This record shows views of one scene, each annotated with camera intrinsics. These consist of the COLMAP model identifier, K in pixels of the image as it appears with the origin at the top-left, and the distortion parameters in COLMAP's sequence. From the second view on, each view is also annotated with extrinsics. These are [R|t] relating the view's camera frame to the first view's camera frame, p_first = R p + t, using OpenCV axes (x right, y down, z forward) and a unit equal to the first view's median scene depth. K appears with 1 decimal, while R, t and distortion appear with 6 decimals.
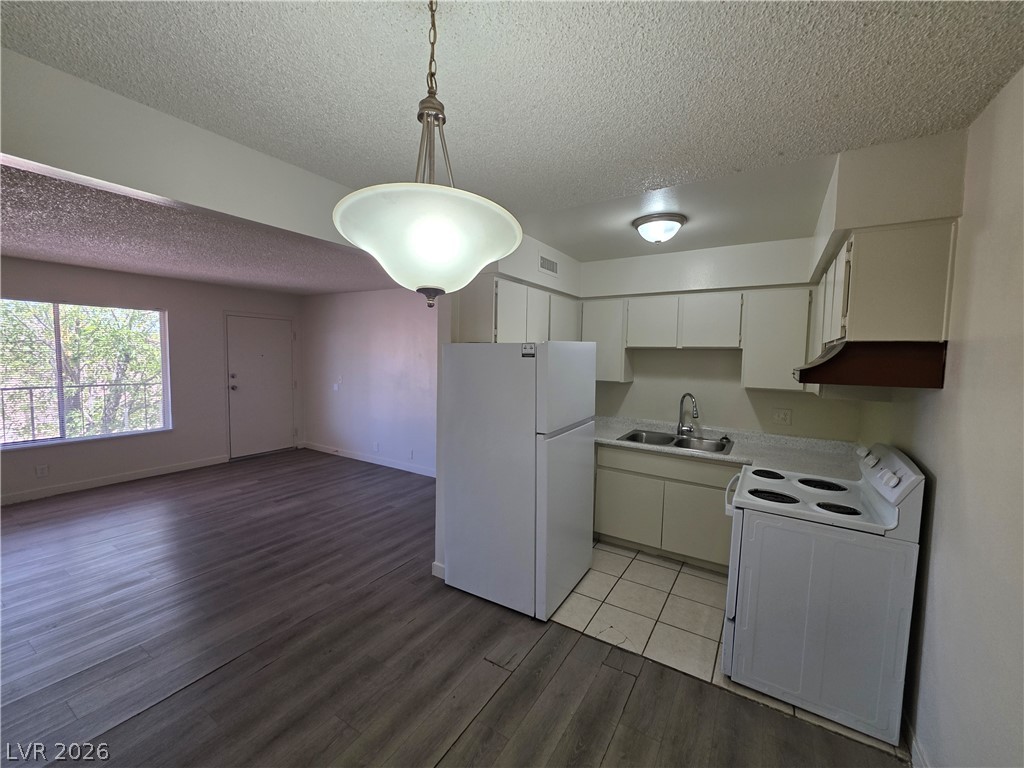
lens RADIAL K [[409.1, 0, 515.7], [0, 409.1, 383.0], [0, 0, 1]] dist [0.000225, 0.000494]
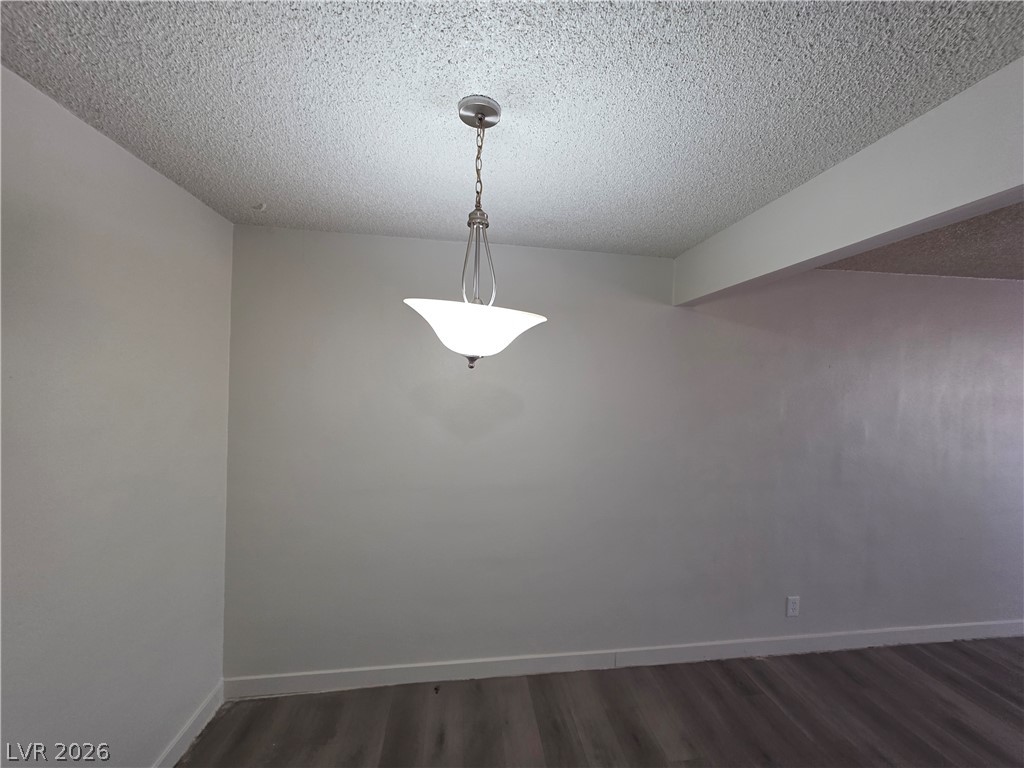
lens RADIAL K [[409.1, 0, 515.7], [0, 409.1, 383.0], [0, 0, 1]] dist [0.000225, 0.000494]
pose [[-0.760415, -0.036293, -0.648422, 0.107568], [-0.081509, 0.995876, 0.039848, -0.041012], [0.644302, 0.083153, -0.760237, 0.422375]]
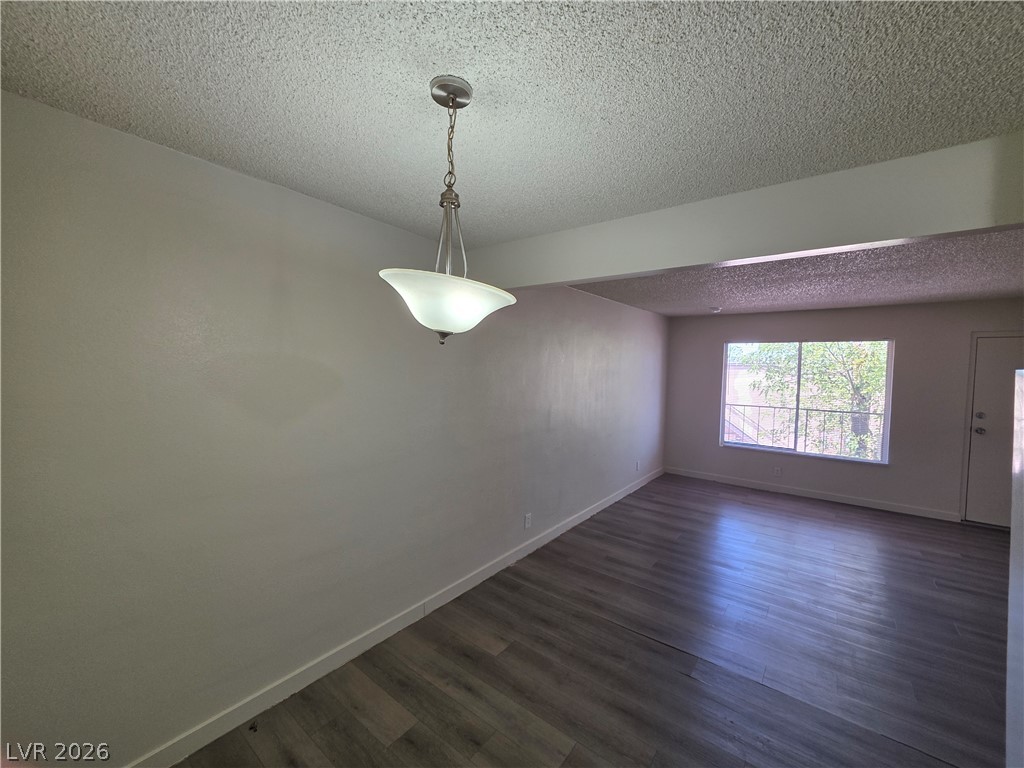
lens RADIAL K [[409.1, 0, 515.7], [0, 409.1, 383.0], [0, 0, 1]] dist [0.000225, 0.000494]
pose [[-0.091893, 0.016995, -0.995624, 0.226726], [-0.092884, 0.995349, 0.025563, -0.023317], [0.991427, 0.094826, -0.089888, 0.277978]]
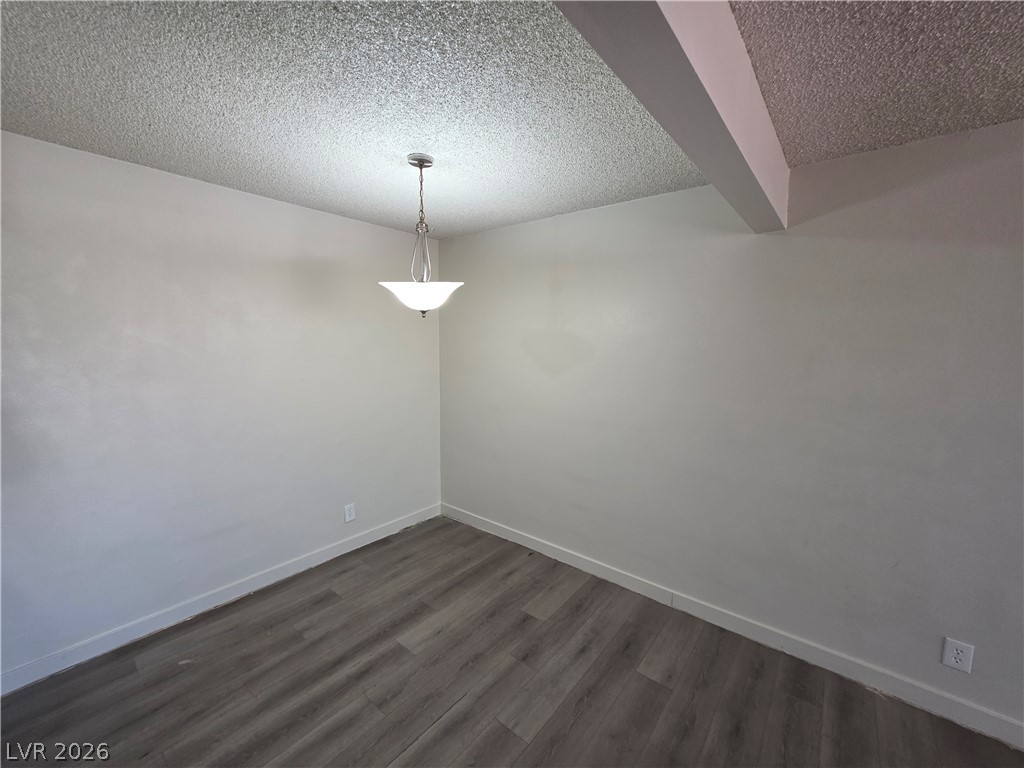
lens RADIAL K [[420.4, 0, 526.7], [0, 420.4, 373.5], [0, 0, 1]] dist [-0.000290, -0.000044]
pose [[-0.994464, -0.042635, 0.096040, -0.208466], [-0.027266, 0.987381, 0.155995, -0.052975], [-0.101479, 0.152513, -0.983078, 0.667414]]
